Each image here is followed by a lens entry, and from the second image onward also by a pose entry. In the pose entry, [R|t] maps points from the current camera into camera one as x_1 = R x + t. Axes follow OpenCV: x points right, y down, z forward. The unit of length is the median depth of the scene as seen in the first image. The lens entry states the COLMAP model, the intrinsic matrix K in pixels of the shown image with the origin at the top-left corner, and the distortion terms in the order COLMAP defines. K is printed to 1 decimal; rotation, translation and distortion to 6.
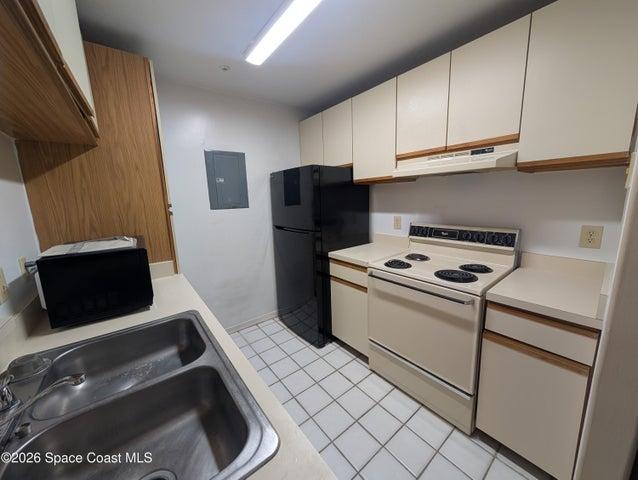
lens RADIAL K [[238.8, 0, 319.9], [0, 238.8, 238.6], [0, 0, 1]] dist [0.000733, 0.000151]
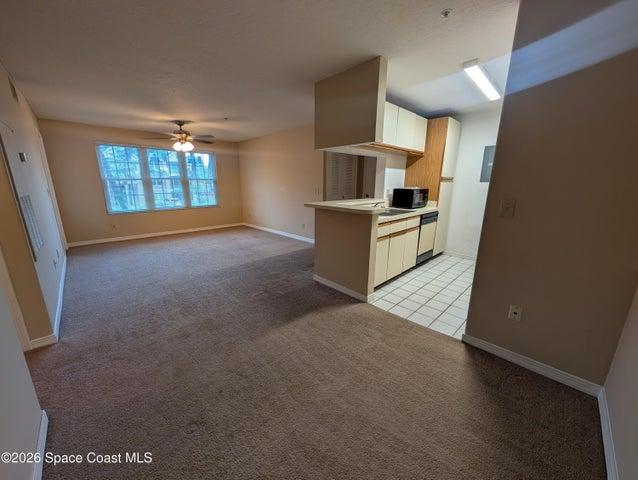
lens RADIAL K [[238.8, 0, 319.9], [0, 238.8, 238.6], [0, 0, 1]] dist [0.000733, 0.000151]
pose [[0.105511, 0.259524, -0.959956, 1.257202], [-0.185376, 0.953556, 0.237418, 0.074729], [0.976987, 0.152903, 0.148720, -0.326950]]
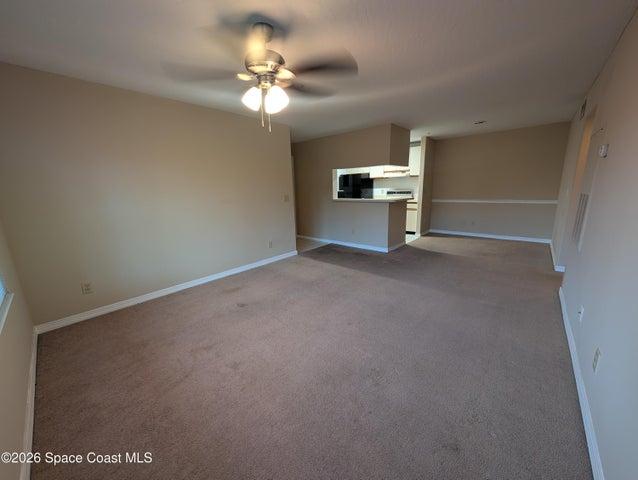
lens RADIAL K [[238.8, 0, 319.9], [0, 238.8, 238.6], [0, 0, 1]] dist [0.000733, 0.000151]
pose [[0.985467, -0.030893, 0.167034, -1.142123], [0.025780, 0.999133, 0.032695, 0.476982], [-0.167899, -0.027914, 0.985409, -2.197542]]
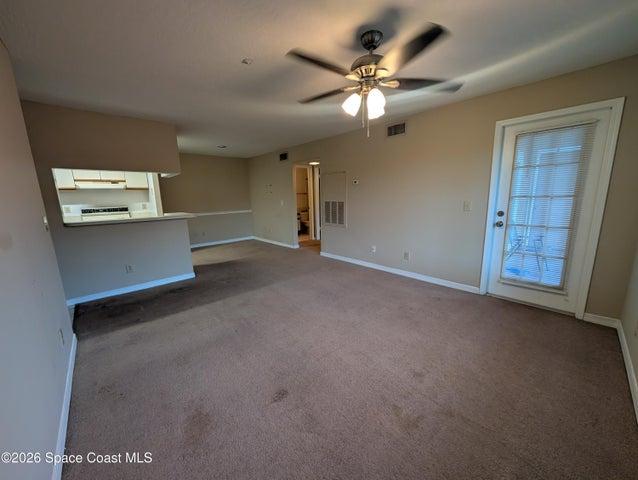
lens RADIAL K [[238.8, 0, 319.9], [0, 238.8, 238.6], [0, 0, 1]] dist [0.000733, 0.000151]
pose [[-0.066466, -0.145928, 0.987060, -2.021016], [0.198810, 0.967475, 0.156420, 0.305334], [-0.977782, 0.206634, -0.035292, -1.065816]]
